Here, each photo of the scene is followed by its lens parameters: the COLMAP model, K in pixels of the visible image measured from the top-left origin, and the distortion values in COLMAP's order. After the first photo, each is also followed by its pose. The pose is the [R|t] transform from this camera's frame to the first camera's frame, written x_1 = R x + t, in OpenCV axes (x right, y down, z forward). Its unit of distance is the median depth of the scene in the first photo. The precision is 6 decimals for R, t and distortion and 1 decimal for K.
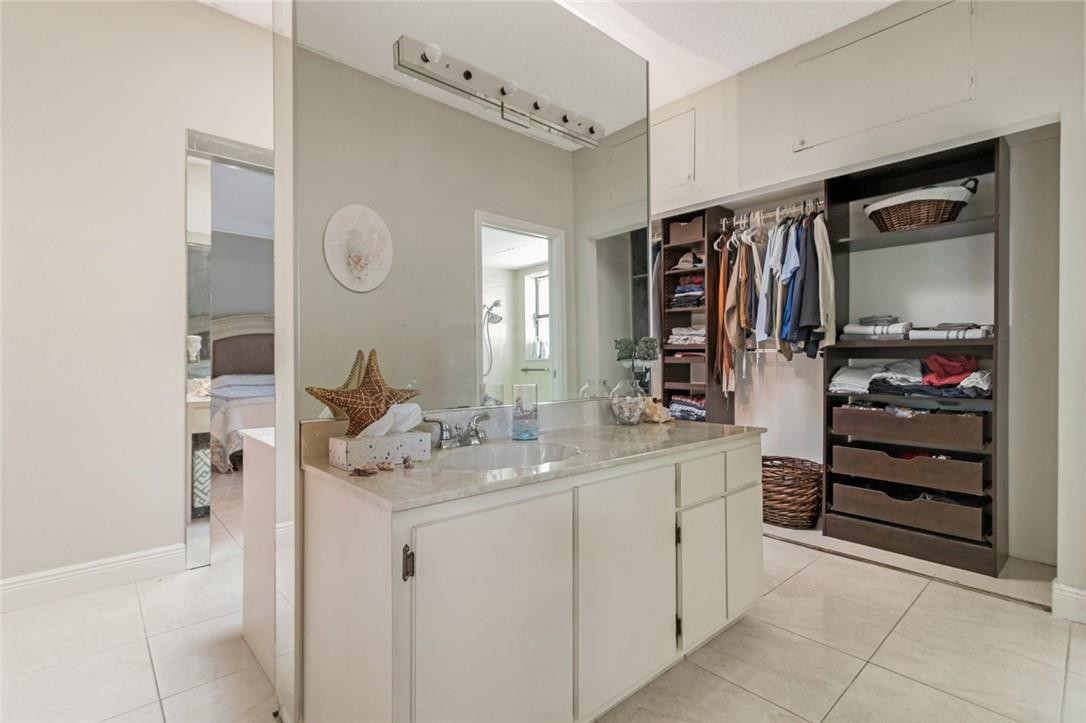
lens RADIAL K [[504.9, 0, 540.0], [0, 504.9, 364.9], [0, 0, 1]] dist [0.001600, 0.000056]
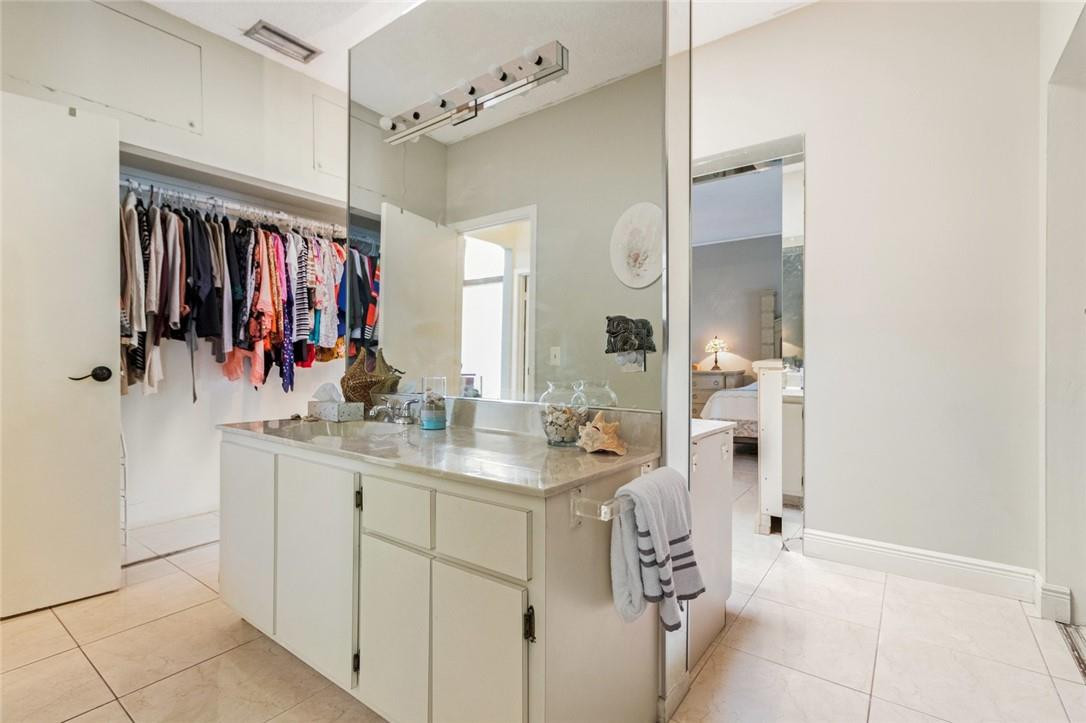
lens RADIAL K [[504.9, 0, 540.1], [0, 504.9, 360.0], [0, 0, 1]] dist [0.001600, 0.000056]
pose [[0.195647, -0.000667, -0.980674, 0.620947], [-0.000724, 0.999999, -0.000825, 0.003191], [0.980674, 0.000871, 0.195646, 0.611134]]
